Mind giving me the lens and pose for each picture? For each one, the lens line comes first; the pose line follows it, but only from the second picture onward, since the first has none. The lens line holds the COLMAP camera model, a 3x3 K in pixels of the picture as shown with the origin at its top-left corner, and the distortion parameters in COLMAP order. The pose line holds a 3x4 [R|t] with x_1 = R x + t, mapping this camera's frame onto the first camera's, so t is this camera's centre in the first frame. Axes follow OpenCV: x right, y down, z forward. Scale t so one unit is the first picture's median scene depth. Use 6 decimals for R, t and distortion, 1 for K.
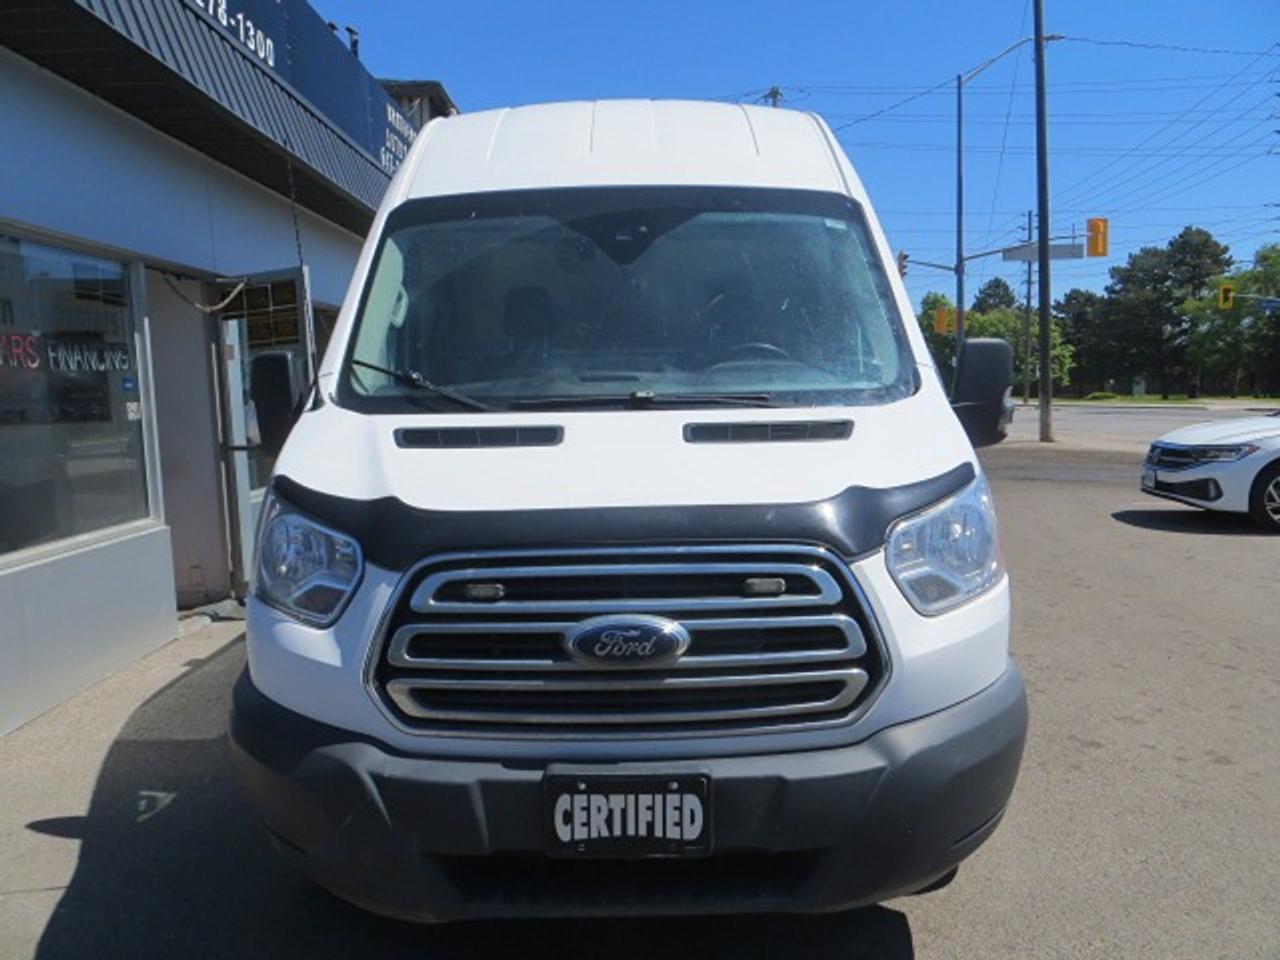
lens RADIAL K [[957.7, 0, 640.0], [0, 957.7, 480.0], [0, 0, 1]] dist [-0.008026, -0.004336]
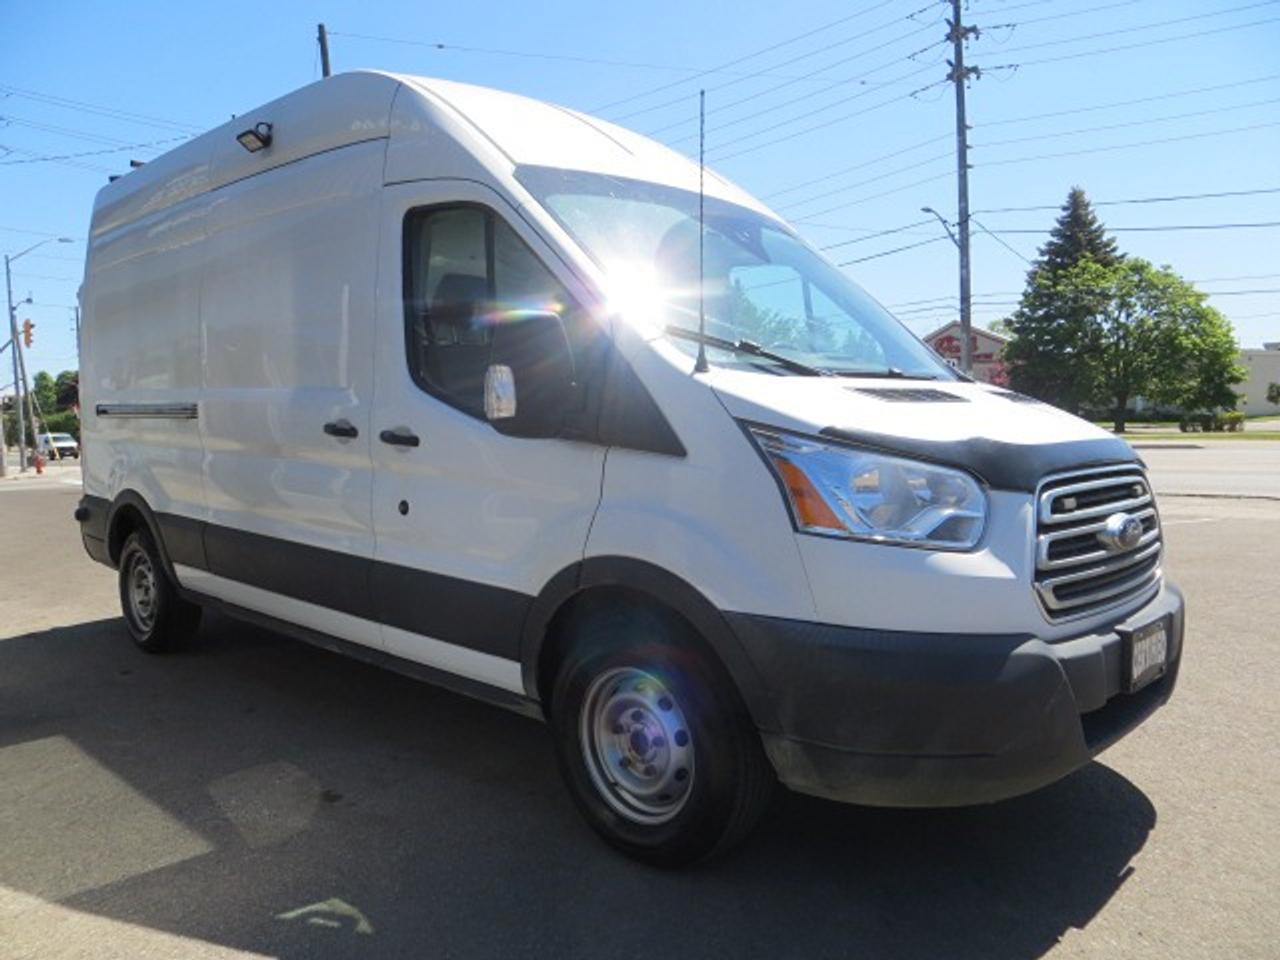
lens RADIAL K [[957.7, 0, 640.0], [0, 957.7, 480.0], [0, 0, 1]] dist [-0.008026, -0.004336]
pose [[0.688851, -0.031199, 0.724232, -1.458559], [0.071236, 0.997151, -0.024800, 0.075523], [-0.721395, 0.068674, 0.689111, 0.527311]]
